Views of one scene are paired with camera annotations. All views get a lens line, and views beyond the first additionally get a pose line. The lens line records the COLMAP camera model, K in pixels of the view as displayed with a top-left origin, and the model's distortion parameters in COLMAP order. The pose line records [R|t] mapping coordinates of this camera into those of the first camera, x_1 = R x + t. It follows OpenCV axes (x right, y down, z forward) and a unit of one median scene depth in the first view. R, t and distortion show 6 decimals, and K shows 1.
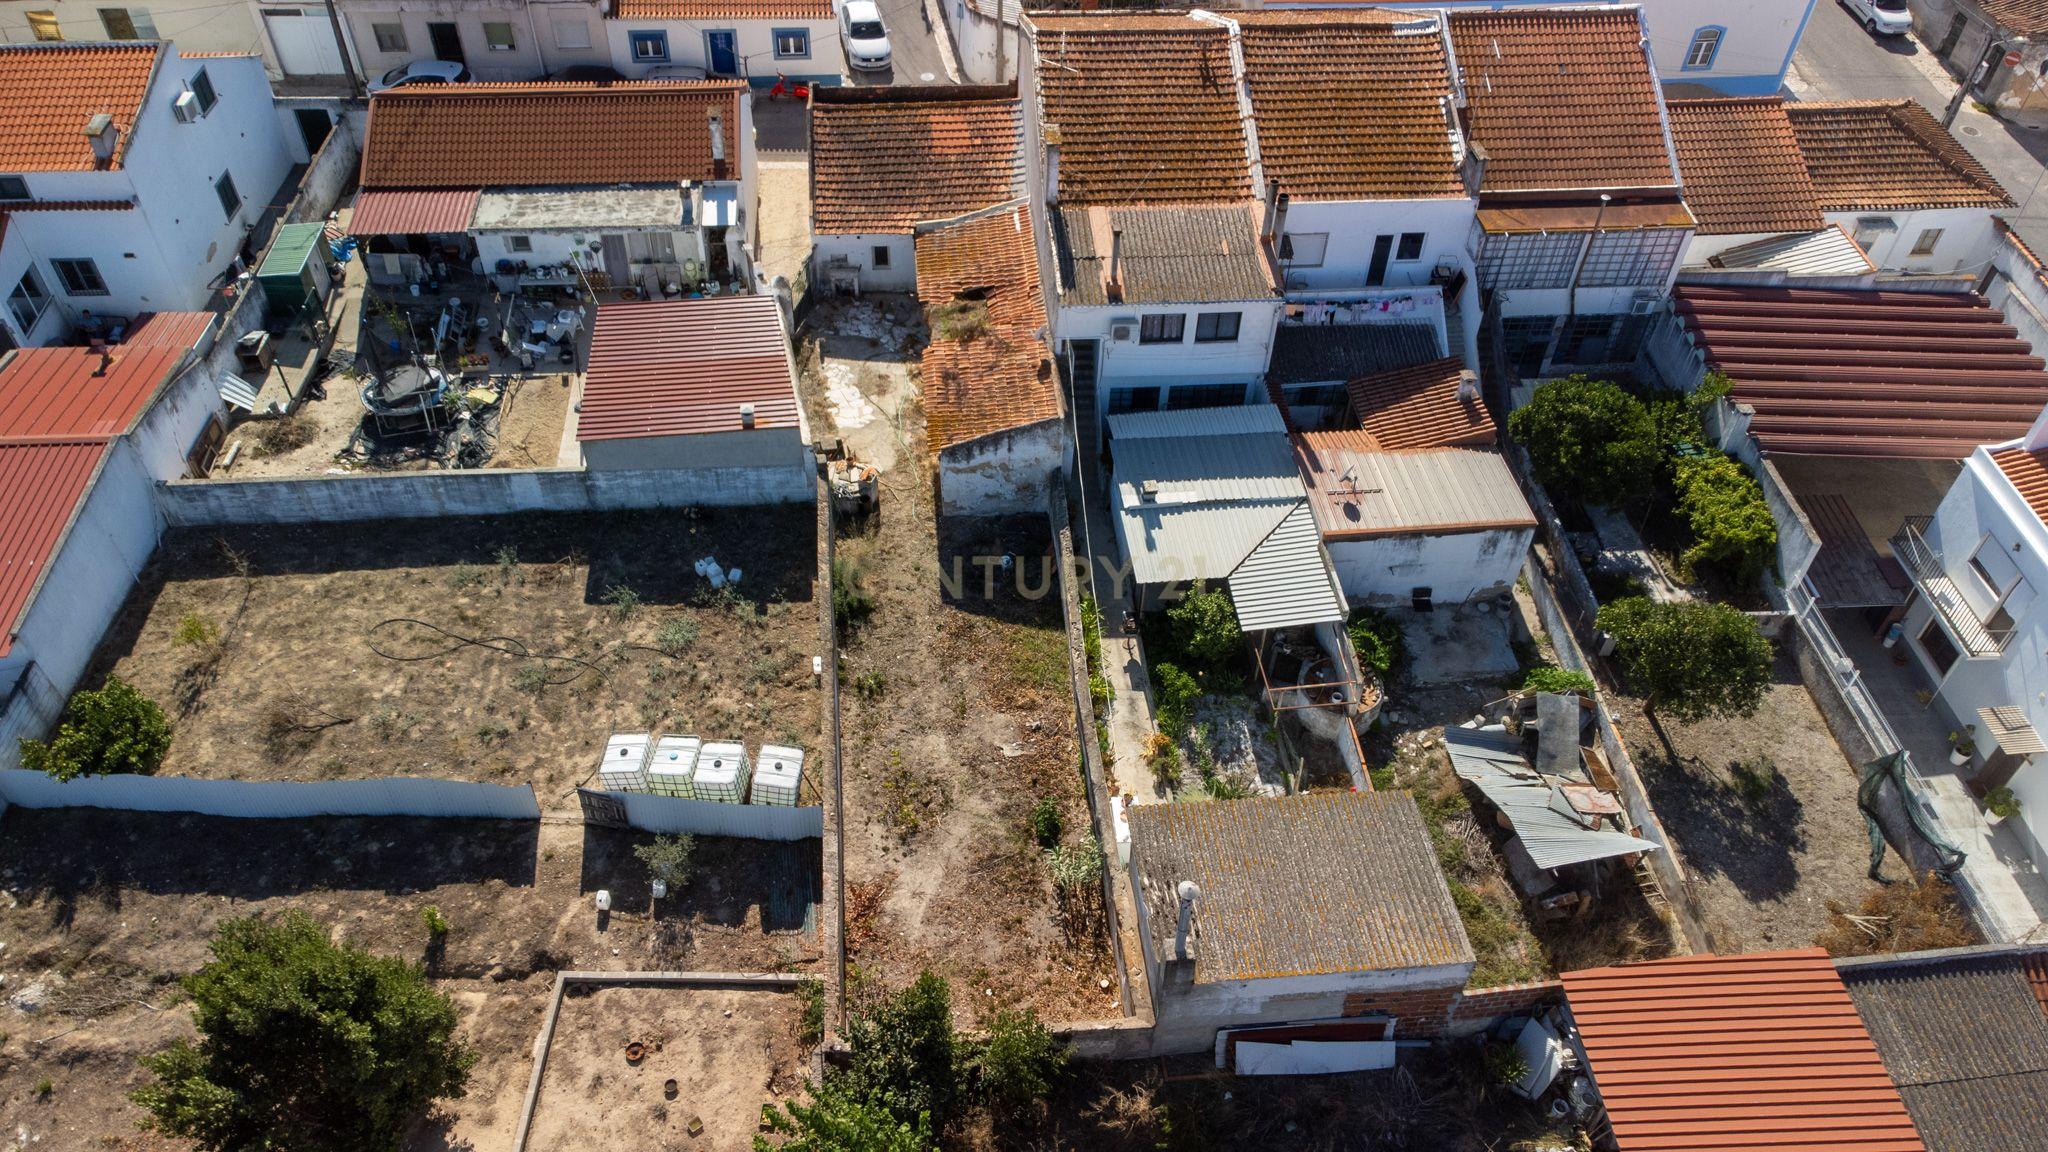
lens RADIAL K [[1527.5, 0, 1020.4], [0, 1527.5, 571.5], [0, 0, 1]] dist [0.033974, 0.039940]
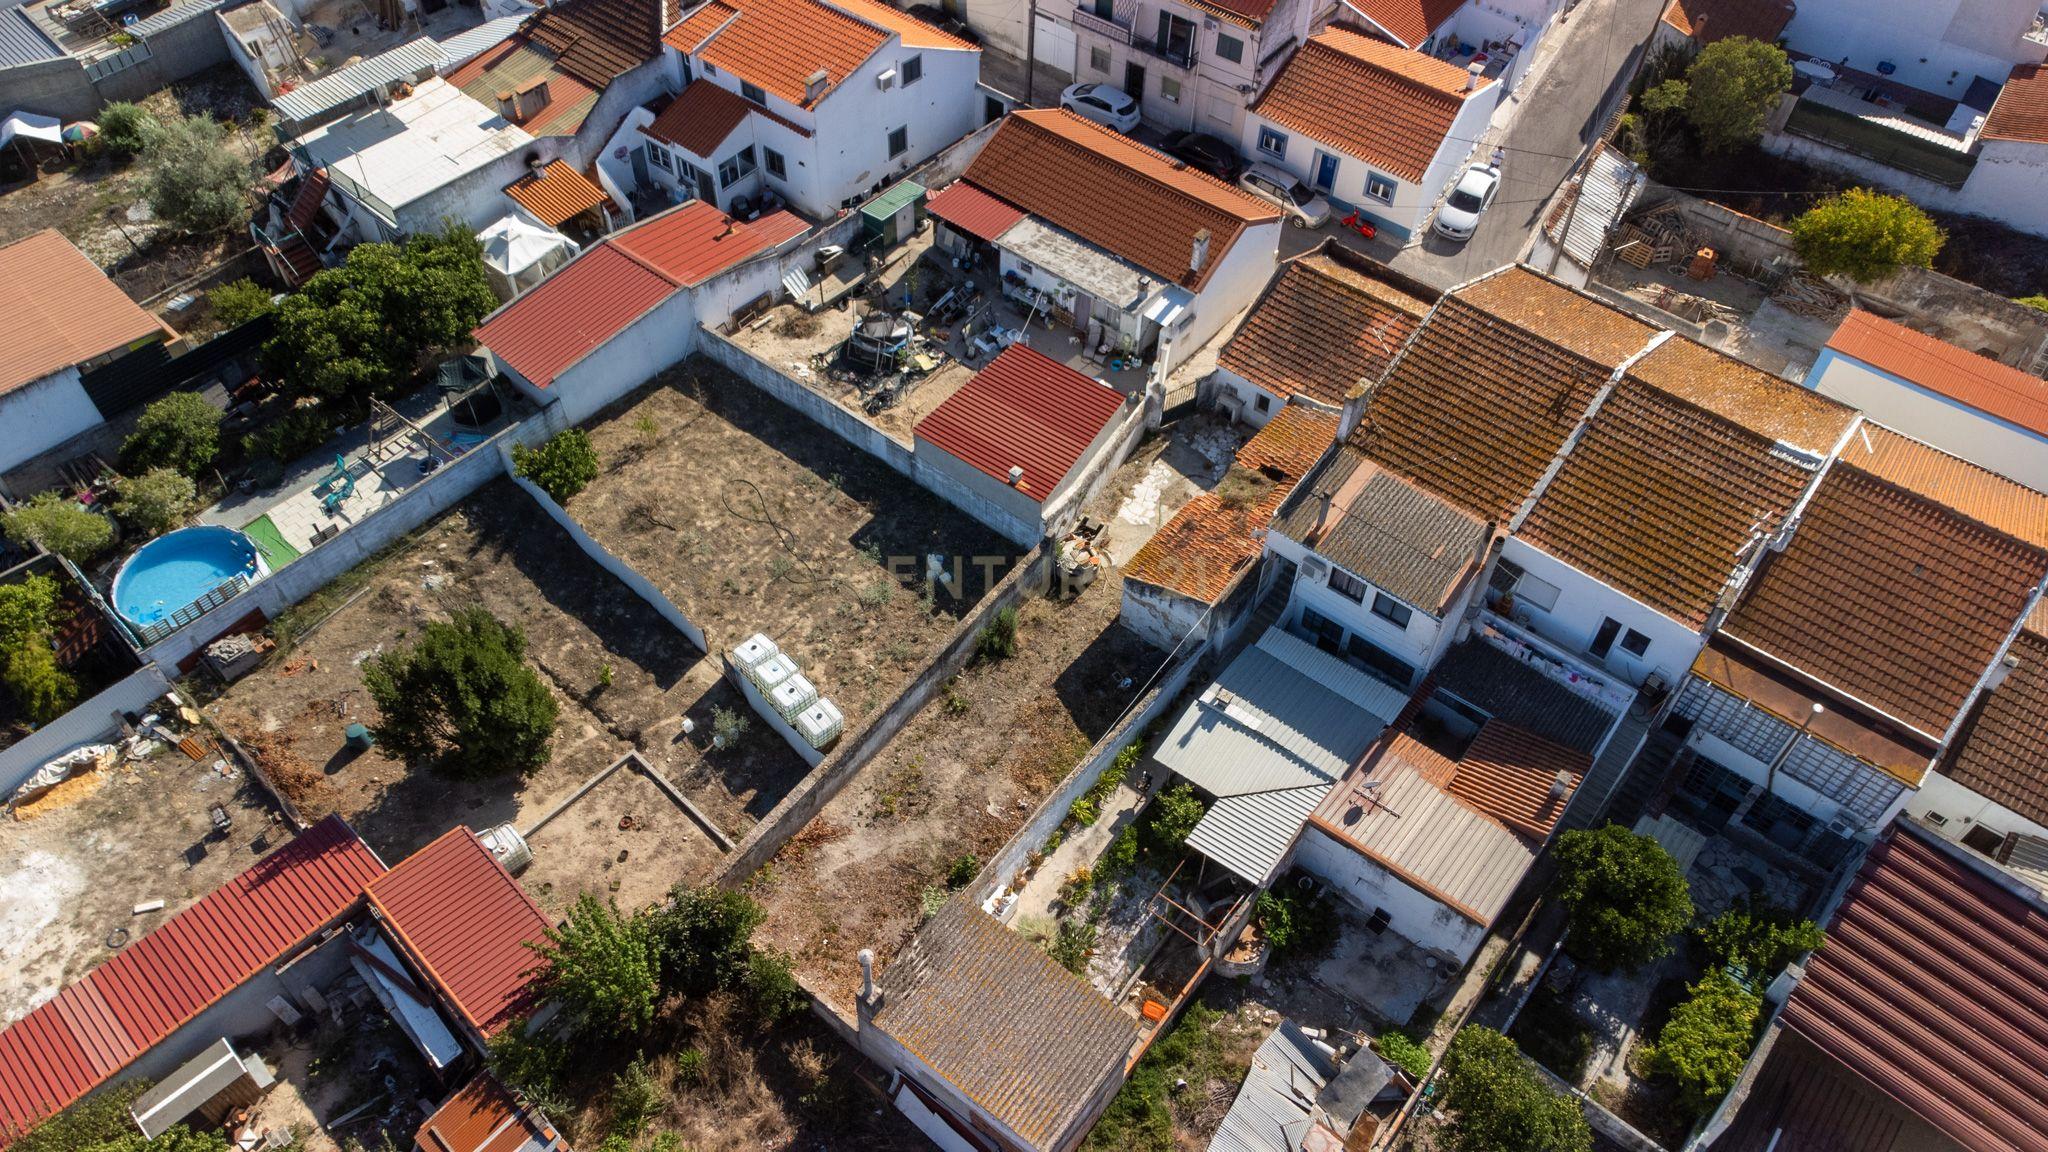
lens RADIAL K [[1527.5, 0, 1020.4], [0, 1527.5, 571.5], [0, 0, 1]] dist [0.033974, 0.039940]
pose [[0.730103, 0.514113, -0.450153, 0.404769], [-0.485577, 0.853830, 0.187587, -0.253740], [0.480795, 0.081626, 0.873026, -0.094159]]
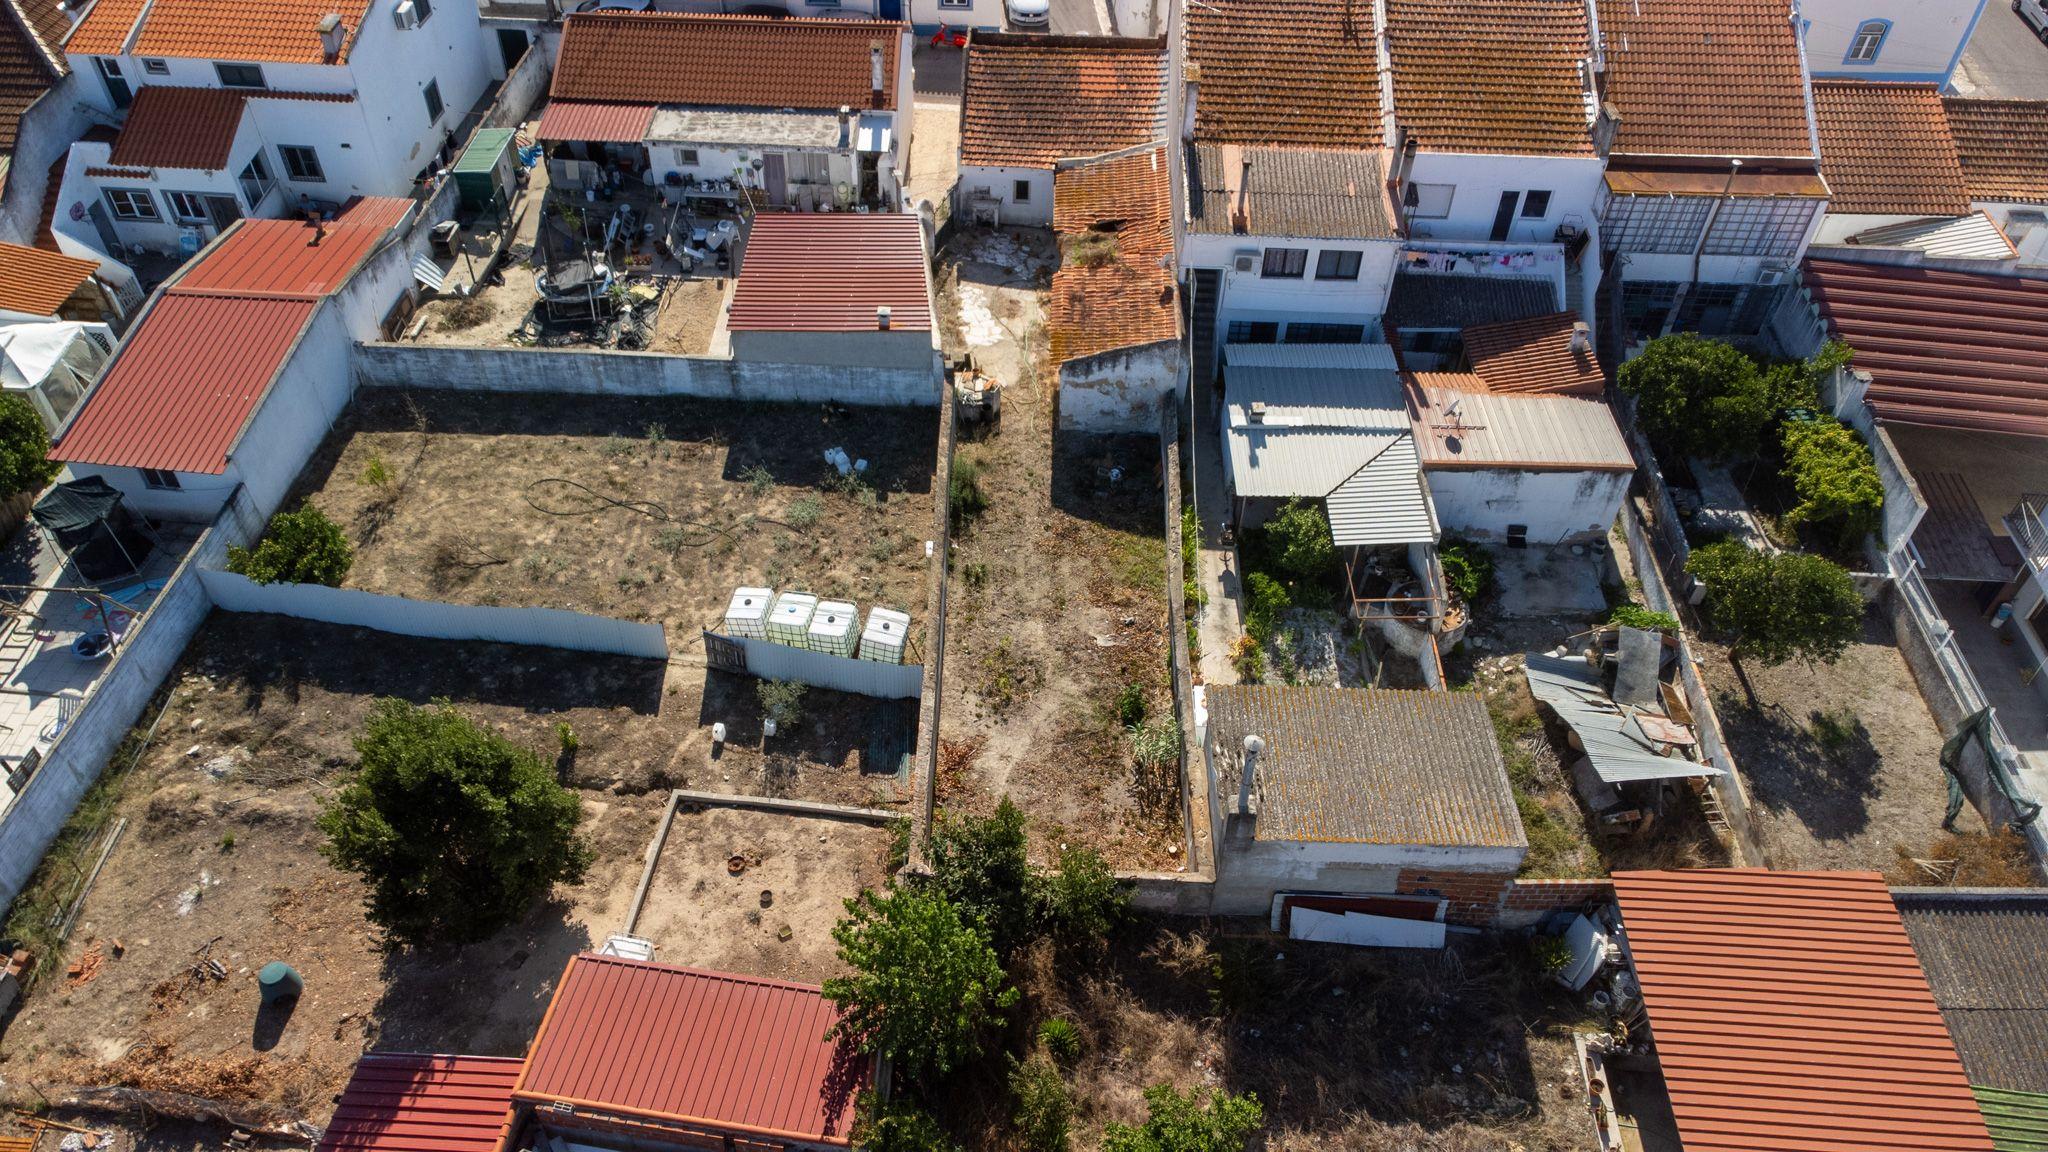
lens RADIAL K [[1536.2, 0, 1020.4], [0, 1536.2, 567.8], [0, 0, 1]] dist [0.031685, 0.052409]
pose [[0.993564, 0.078423, -0.081728, 0.016144], [-0.079241, 0.996832, -0.006807, 0.066635], [0.080935, 0.013239, 0.996631, -0.054782]]
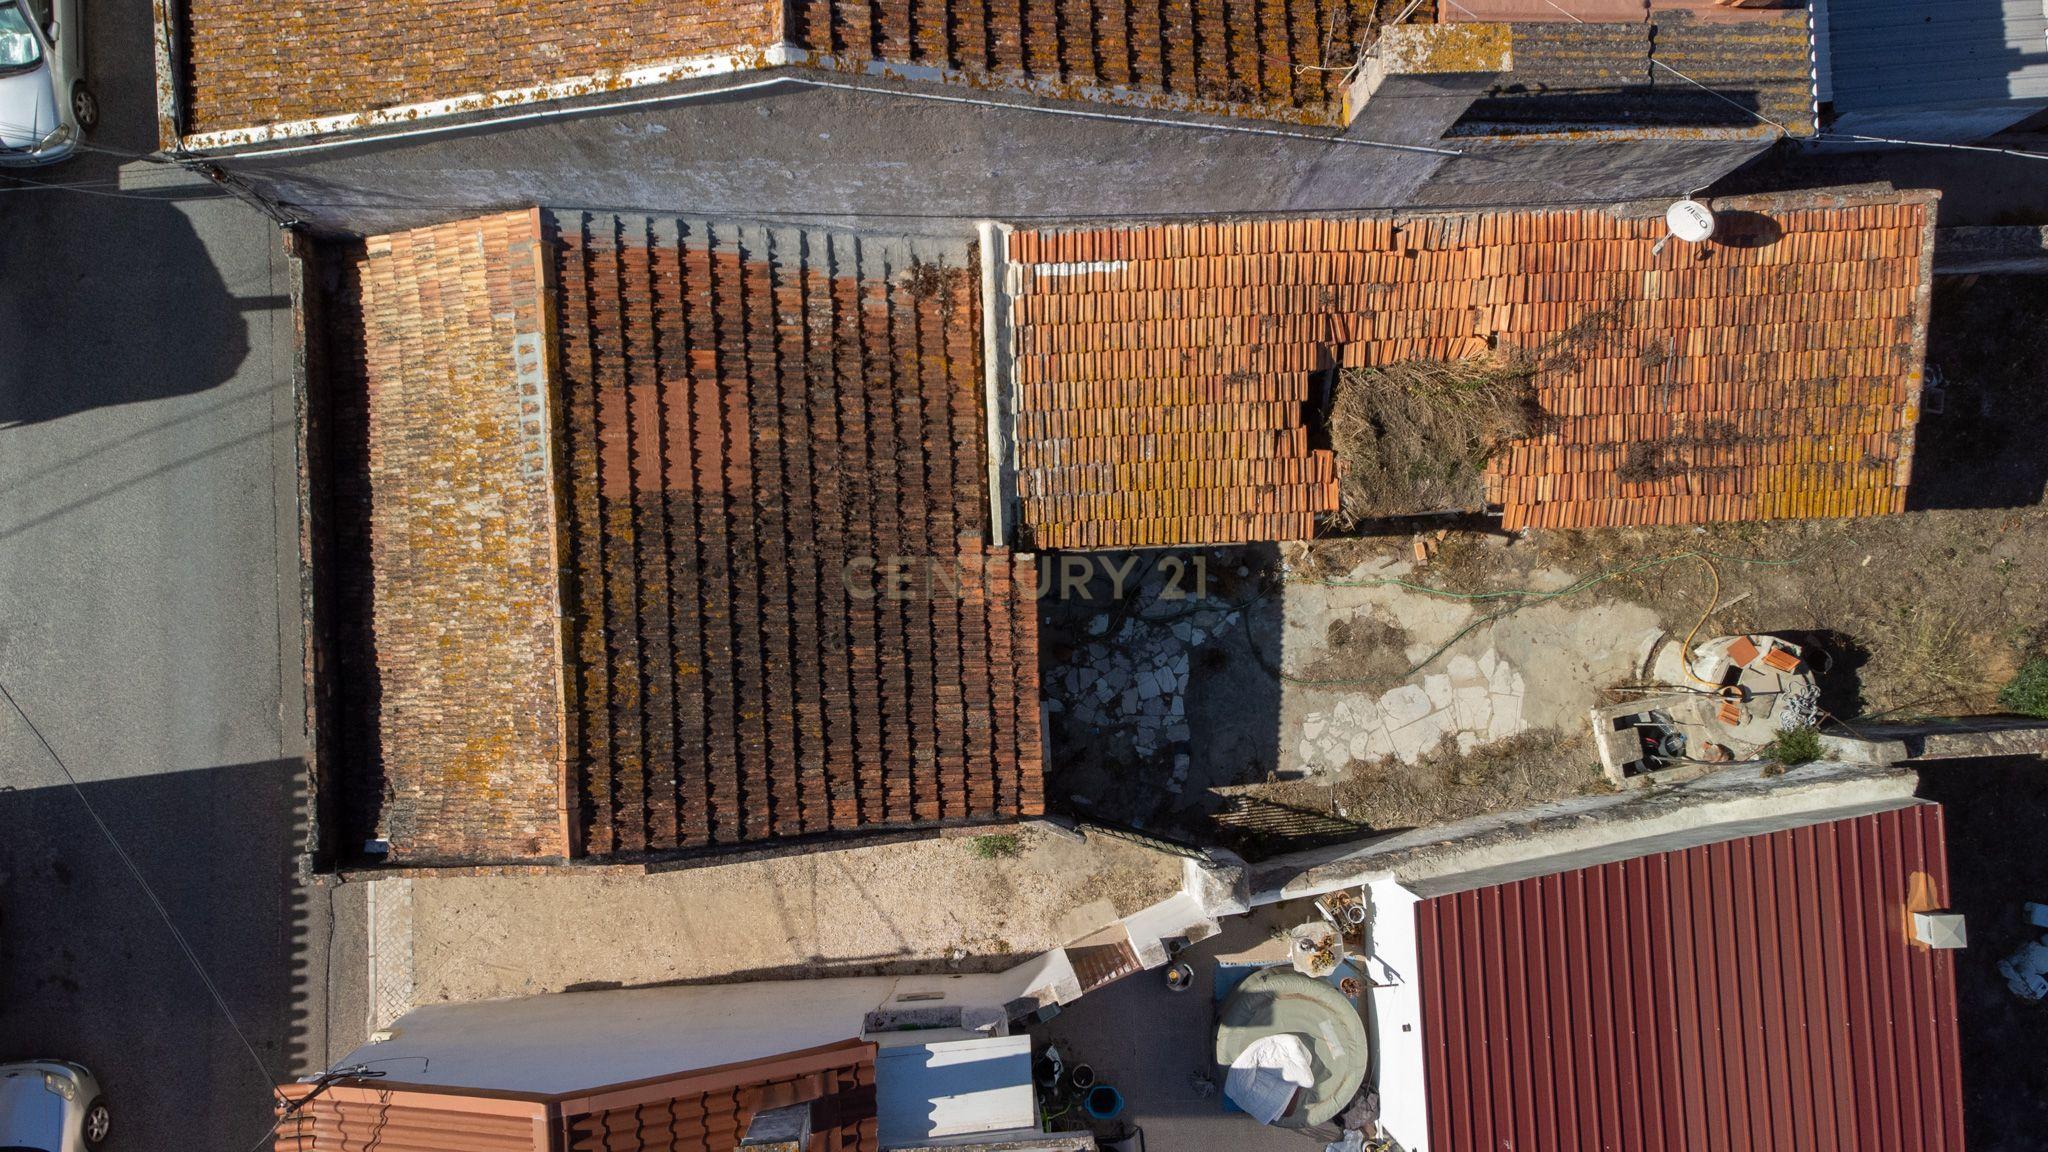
lens RADIAL K [[1522.5, 0, 1020.1], [0, 1522.5, 573.3], [0, 0, 1]] dist [0.049396, -0.000938]
pose [[0.040049, -0.998959, 0.021827, -0.091700], [0.679356, 0.043241, 0.732534, -0.549820], [-0.732715, -0.014509, 0.680381, 0.826878]]
